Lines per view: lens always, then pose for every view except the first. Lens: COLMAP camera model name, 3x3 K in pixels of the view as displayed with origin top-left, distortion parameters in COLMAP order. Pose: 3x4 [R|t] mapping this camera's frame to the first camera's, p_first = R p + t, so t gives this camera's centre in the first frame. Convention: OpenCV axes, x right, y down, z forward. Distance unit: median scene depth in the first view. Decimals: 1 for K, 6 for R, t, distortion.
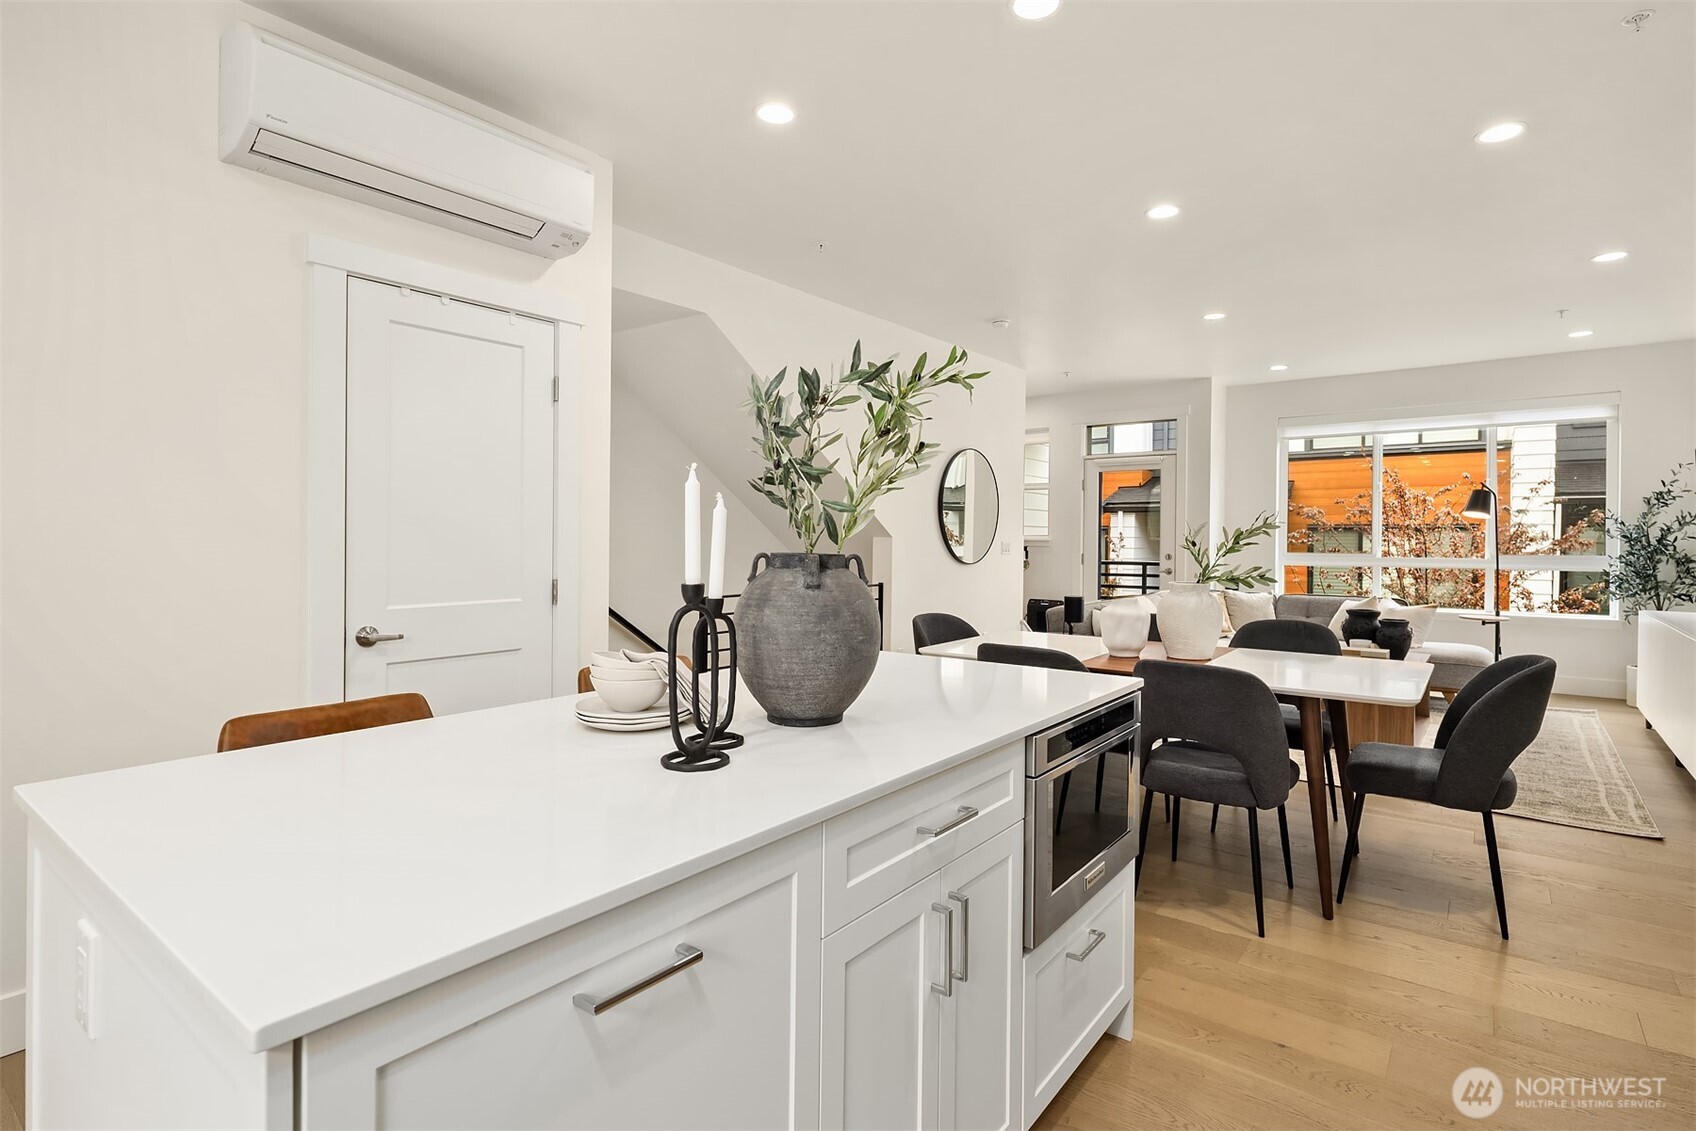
lens RADIAL K [[817.1, 0, 847.5], [0, 817.1, 542.0], [0, 0, 1]] dist [-0.007399, -0.001062]
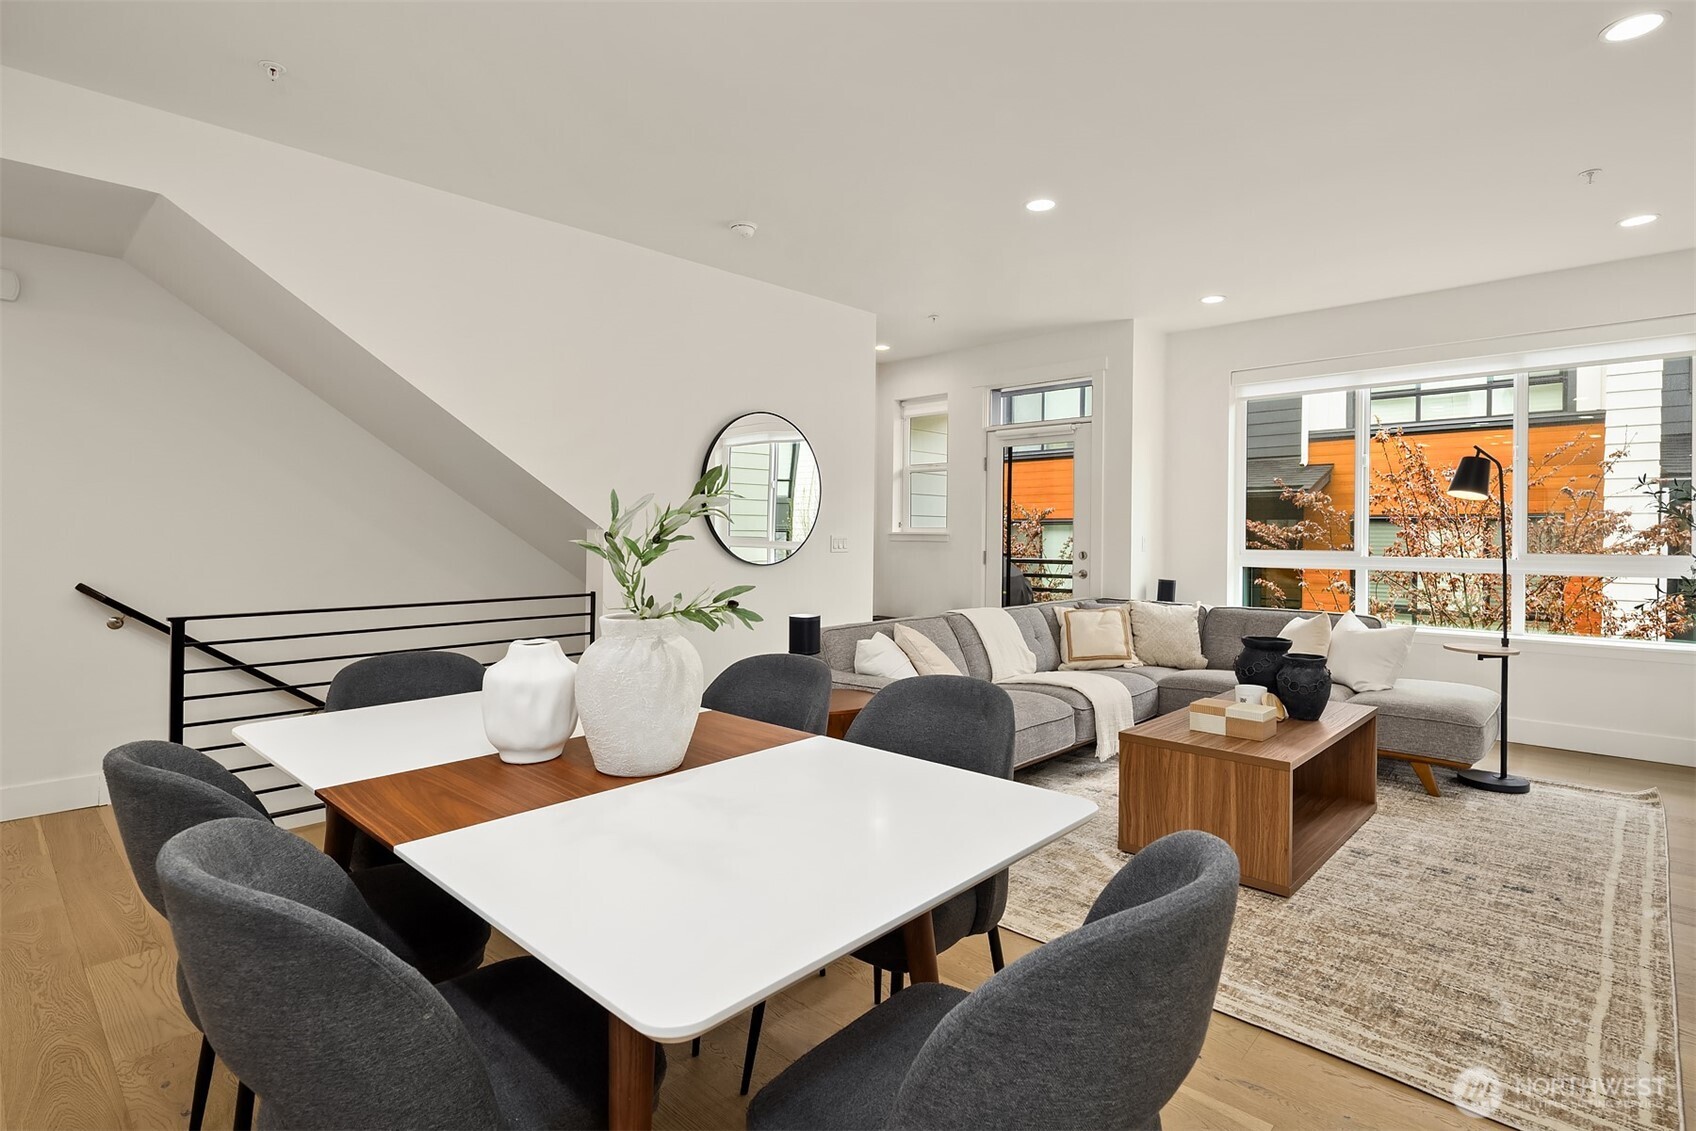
lens RADIAL K [[828.9, 0, 834.5], [0, 828.9, 533.2], [0, 0, 1]] dist [-0.000337, -0.004591]
pose [[0.995667, -0.000937, -0.092986, 0.263949], [0.000556, 0.999991, -0.004121, 0.000614], [0.092989, 0.004051, 0.995659, 0.227877]]
